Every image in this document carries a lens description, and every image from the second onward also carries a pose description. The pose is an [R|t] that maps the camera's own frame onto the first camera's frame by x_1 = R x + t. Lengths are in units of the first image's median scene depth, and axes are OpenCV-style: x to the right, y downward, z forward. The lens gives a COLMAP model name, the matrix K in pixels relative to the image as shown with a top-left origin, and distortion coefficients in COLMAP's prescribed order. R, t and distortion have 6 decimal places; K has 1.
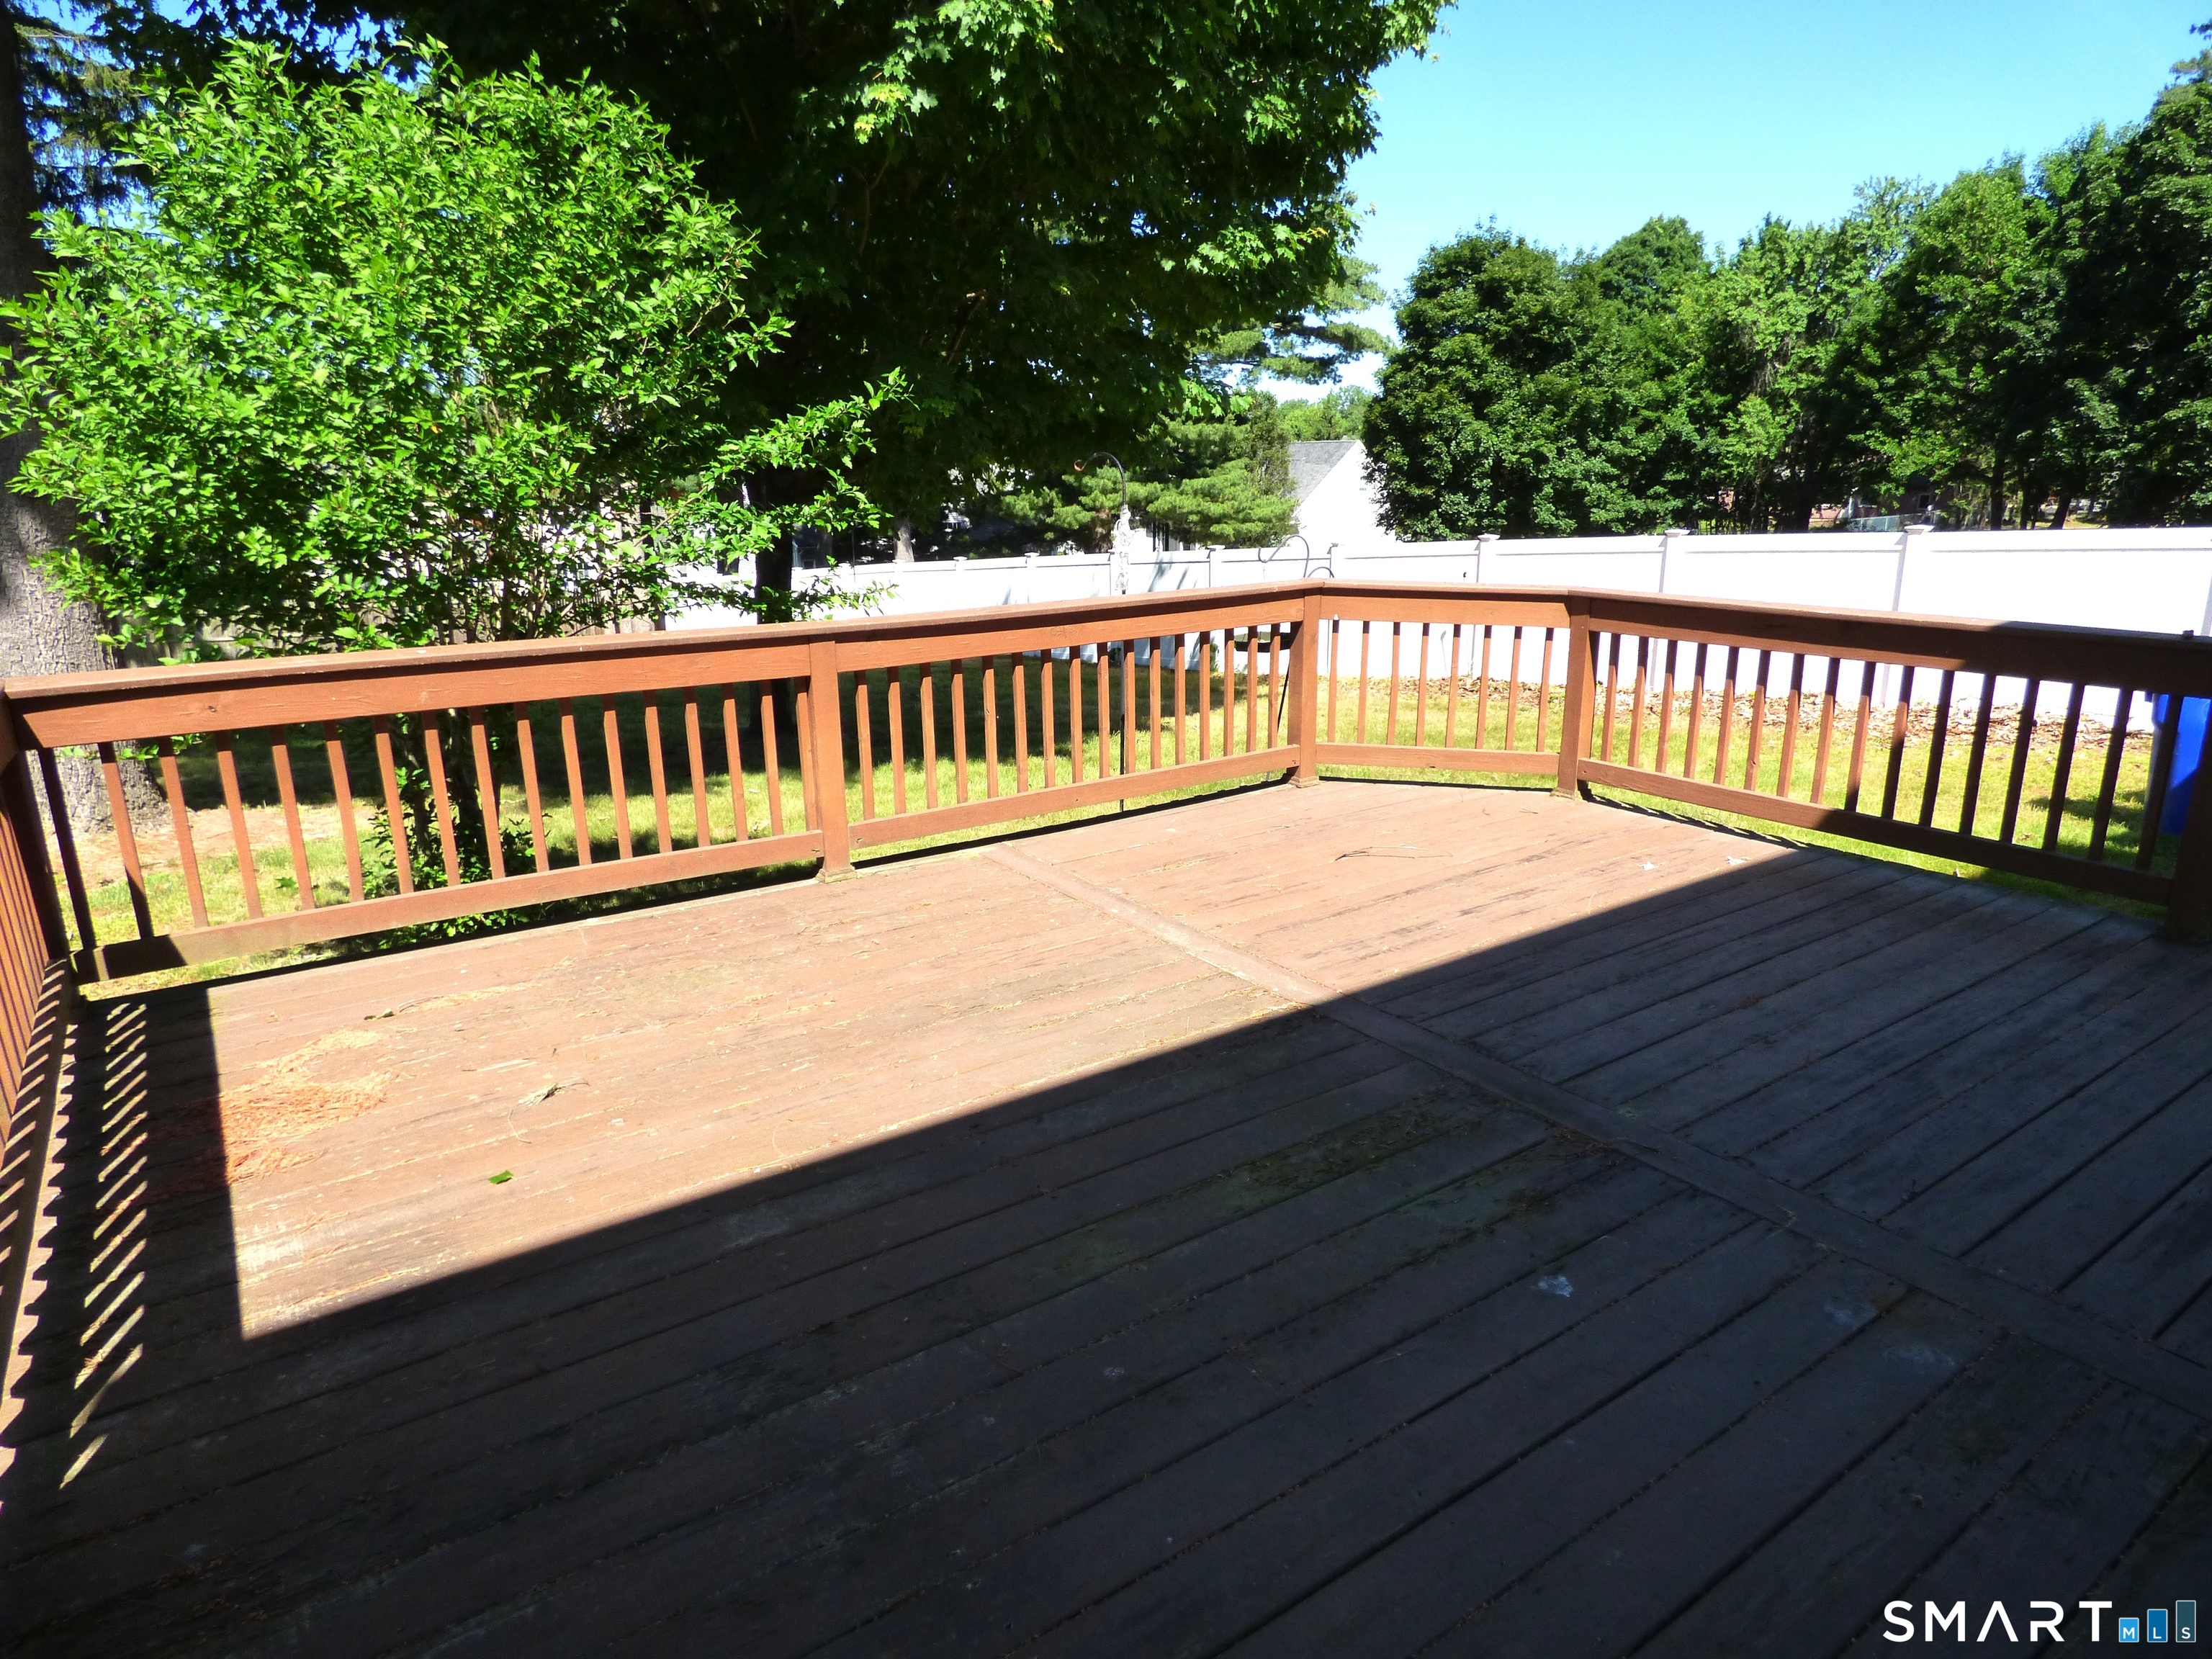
lens RADIAL K [[1317.6, 0, 1106.0], [0, 1317.6, 829.5], [0, 0, 1]] dist [-0.014593, 0.000086]
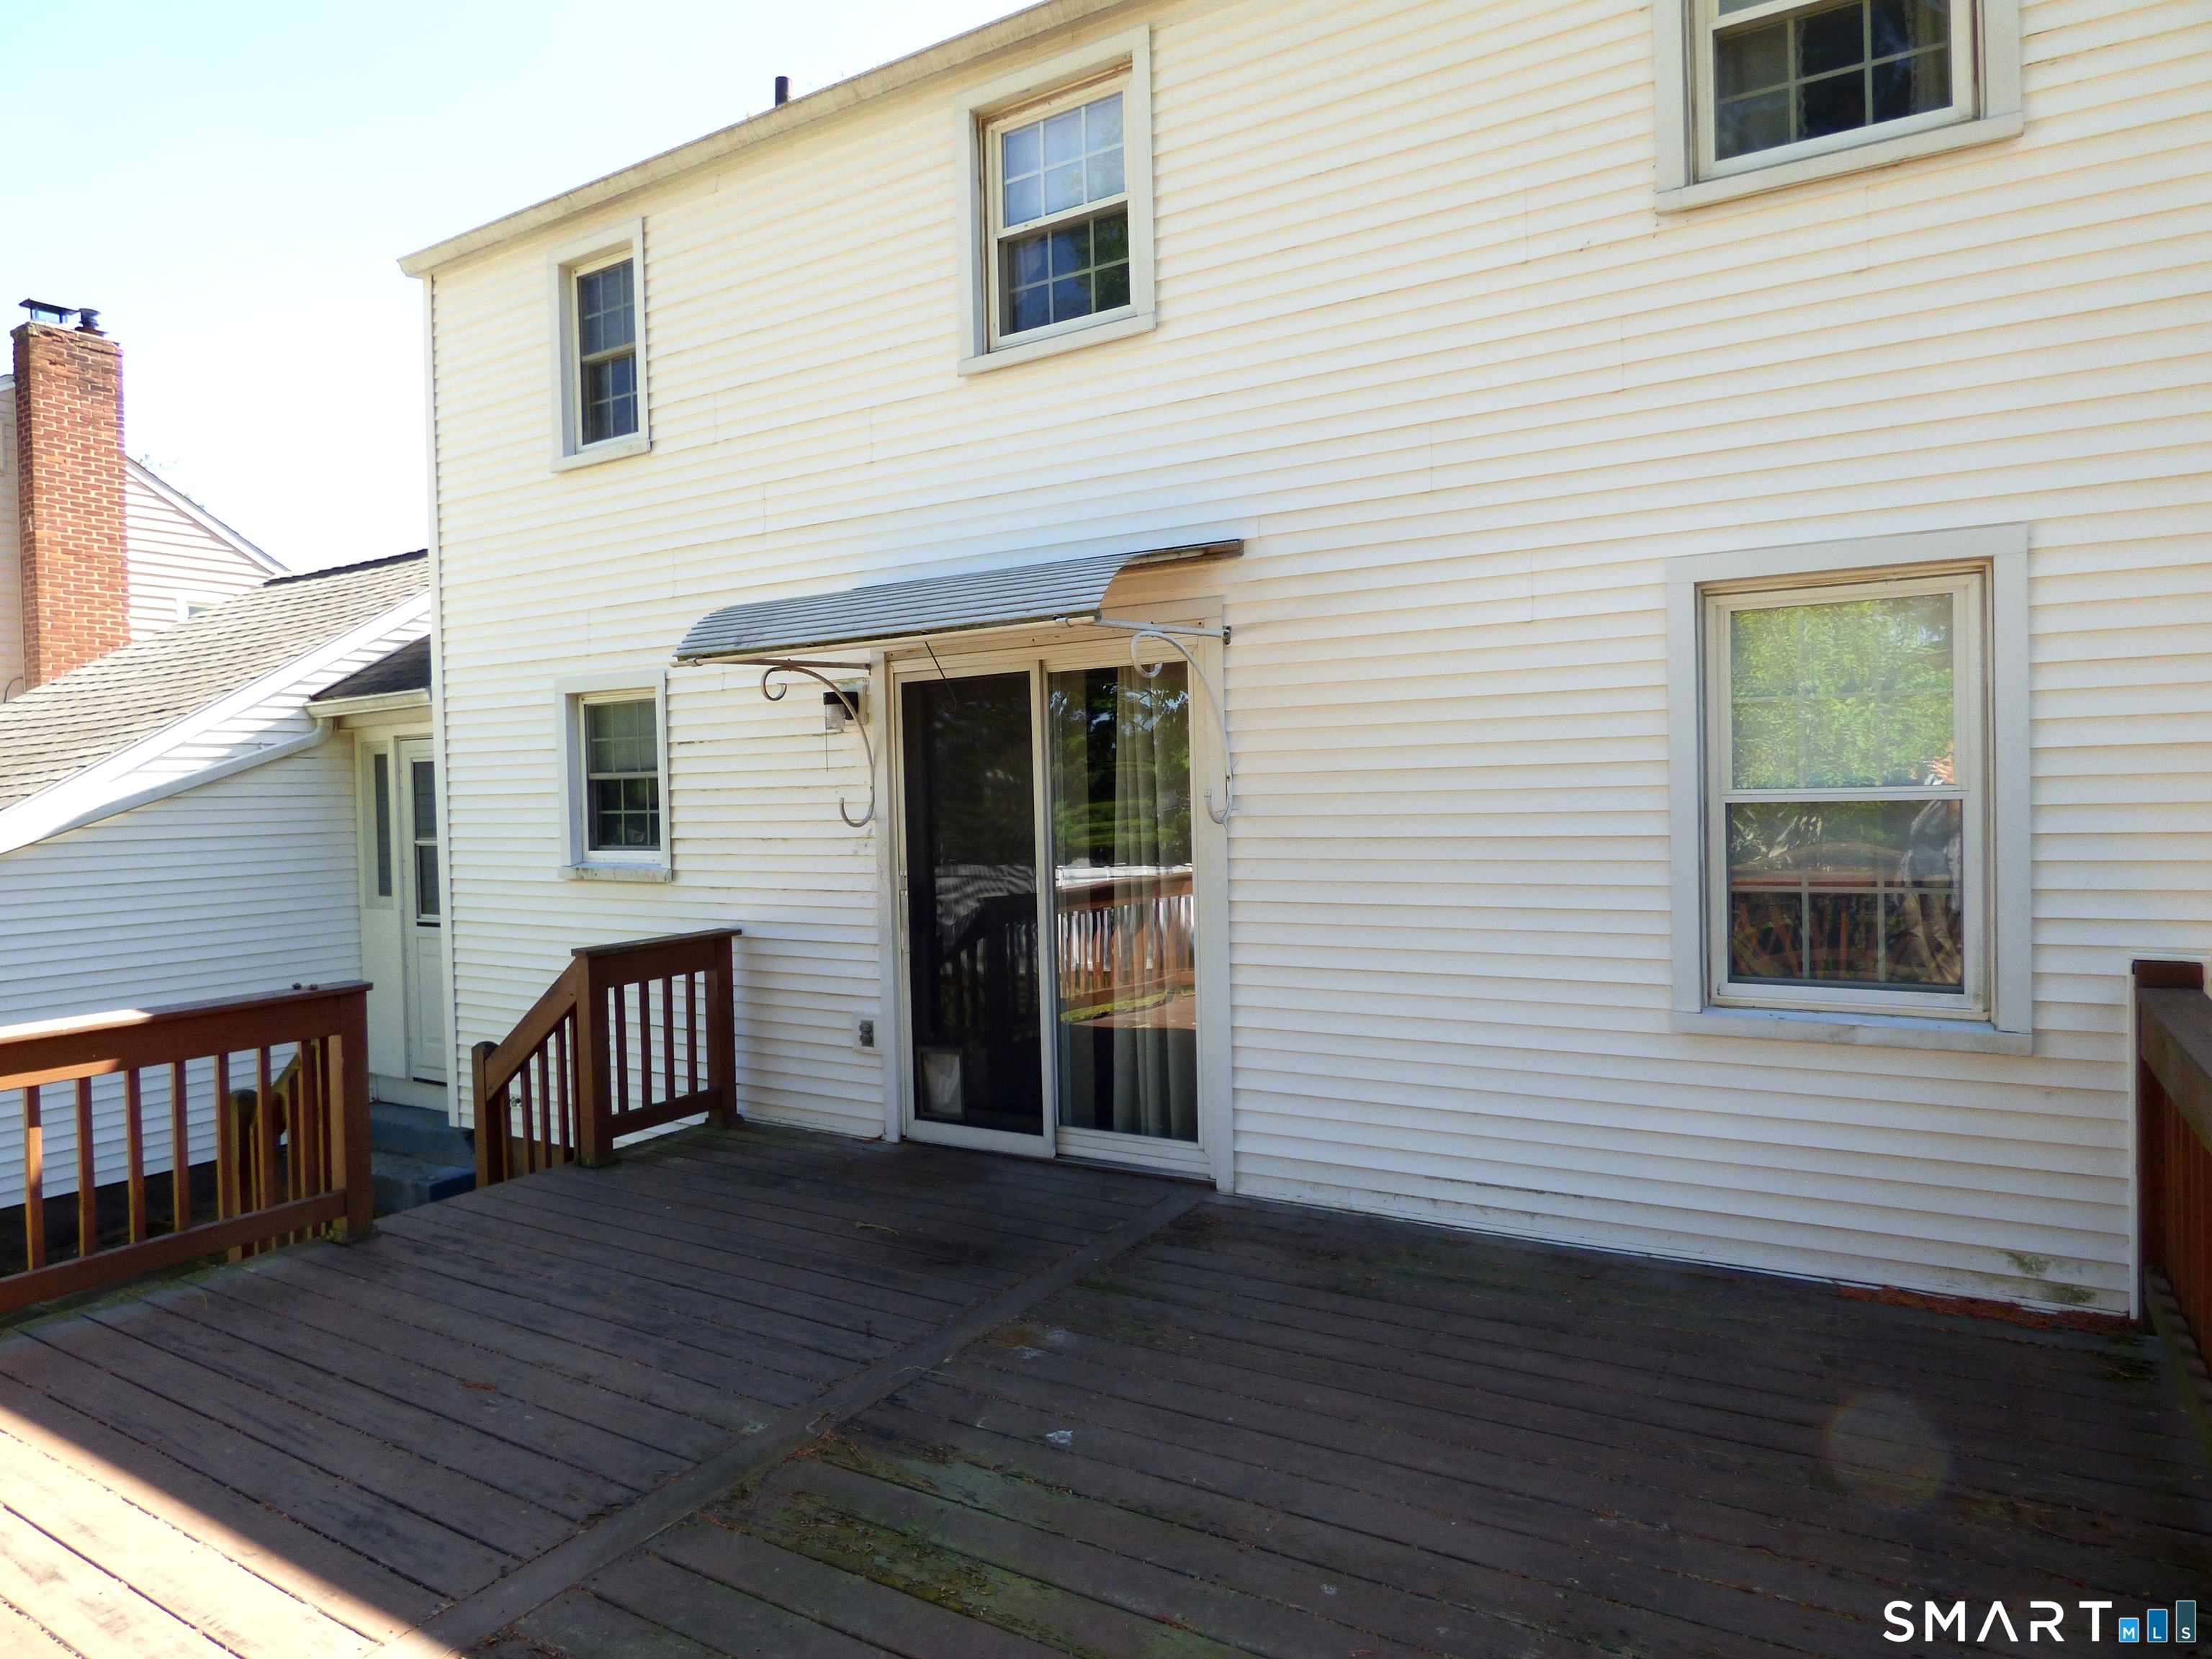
lens RADIAL K [[1317.6, 0, 1106.0], [0, 1317.6, 829.5], [0, 0, 1]] dist [-0.014593, 0.000086]
pose [[-0.406819, -0.004598, 0.913497, -0.665466], [0.270526, 0.954526, 0.125282, -0.295096], [-0.872533, 0.298091, -0.387075, 0.969100]]
